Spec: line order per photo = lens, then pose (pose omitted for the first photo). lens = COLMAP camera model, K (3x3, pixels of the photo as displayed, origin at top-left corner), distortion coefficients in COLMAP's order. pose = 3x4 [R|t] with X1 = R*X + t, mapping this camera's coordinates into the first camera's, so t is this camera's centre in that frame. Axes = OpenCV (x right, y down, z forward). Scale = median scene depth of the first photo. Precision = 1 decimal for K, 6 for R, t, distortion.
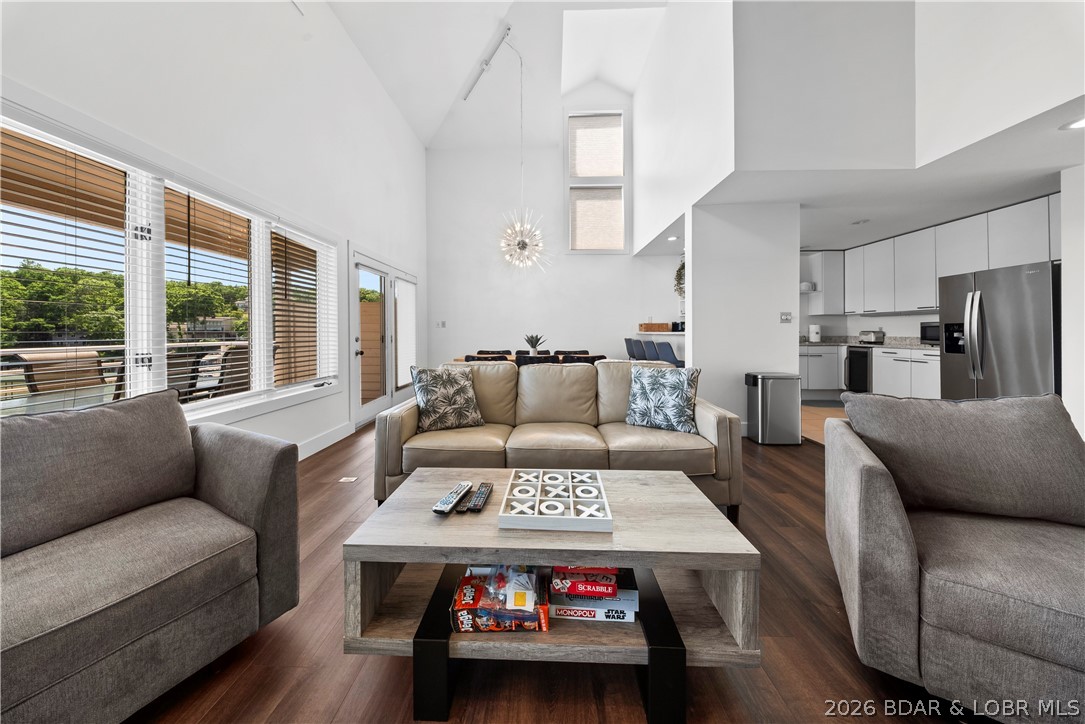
lens RADIAL K [[331.2, 0, 529.9], [0, 331.2, 334.4], [0, 0, 1]] dist [-0.000390, -0.000649]
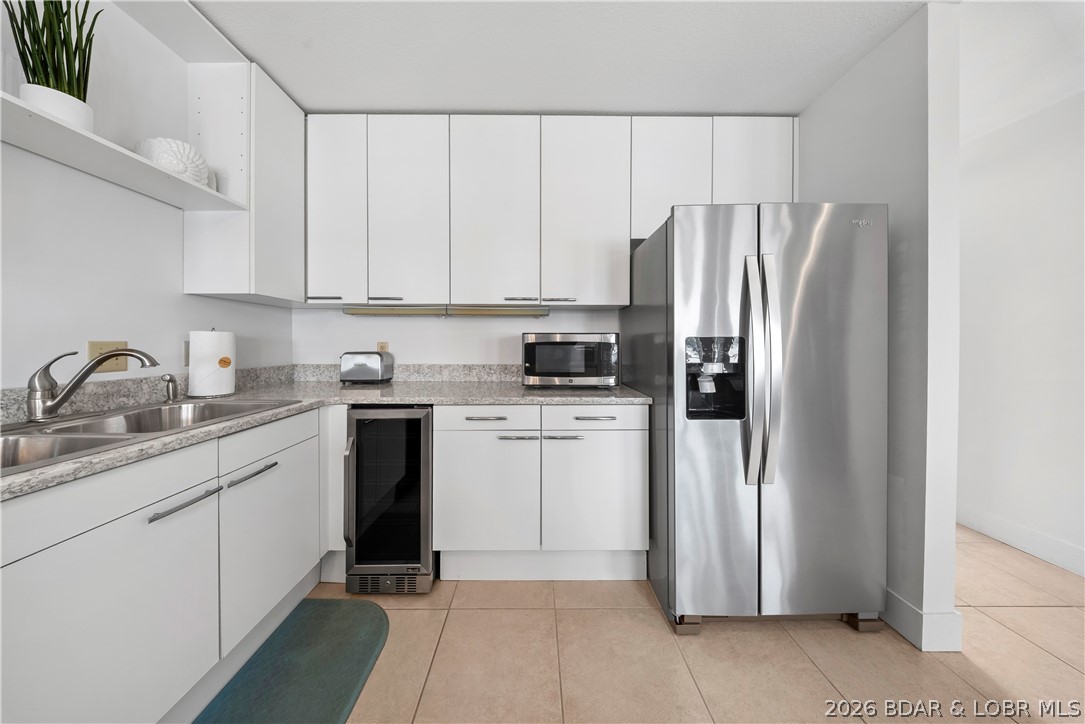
lens RADIAL K [[331.2, 0, 541.0], [0, 331.2, 343.3], [0, 0, 1]] dist [-0.000390, -0.000649]
pose [[-0.058170, 0.001513, 0.998306, 0.625189], [0.004396, 0.999990, -0.001260, -0.018341], [-0.998297, 0.004316, -0.058176, 0.809630]]
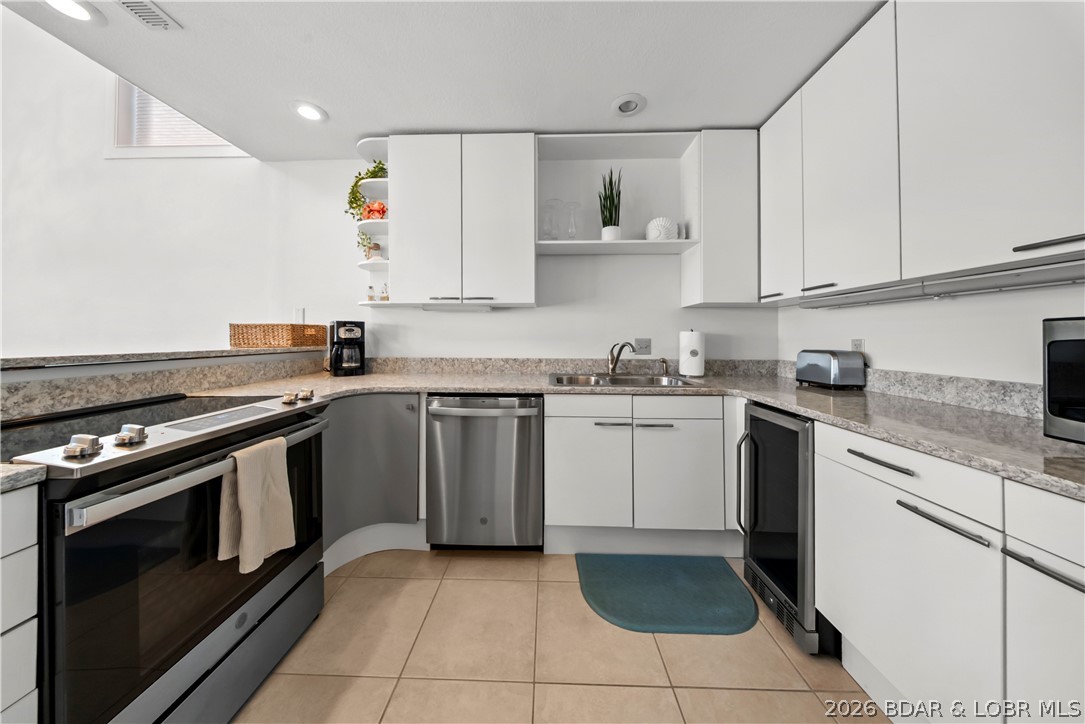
lens RADIAL K [[331.2, 0, 532.2], [0, 331.2, 338.9], [0, 0, 1]] dist [-0.000390, -0.000649]
pose [[0.999971, 0.007482, 0.001430, 0.726209], [-0.007478, 0.999968, -0.002935, -0.018113], [-0.001452, 0.002924, 0.999995, 0.662211]]
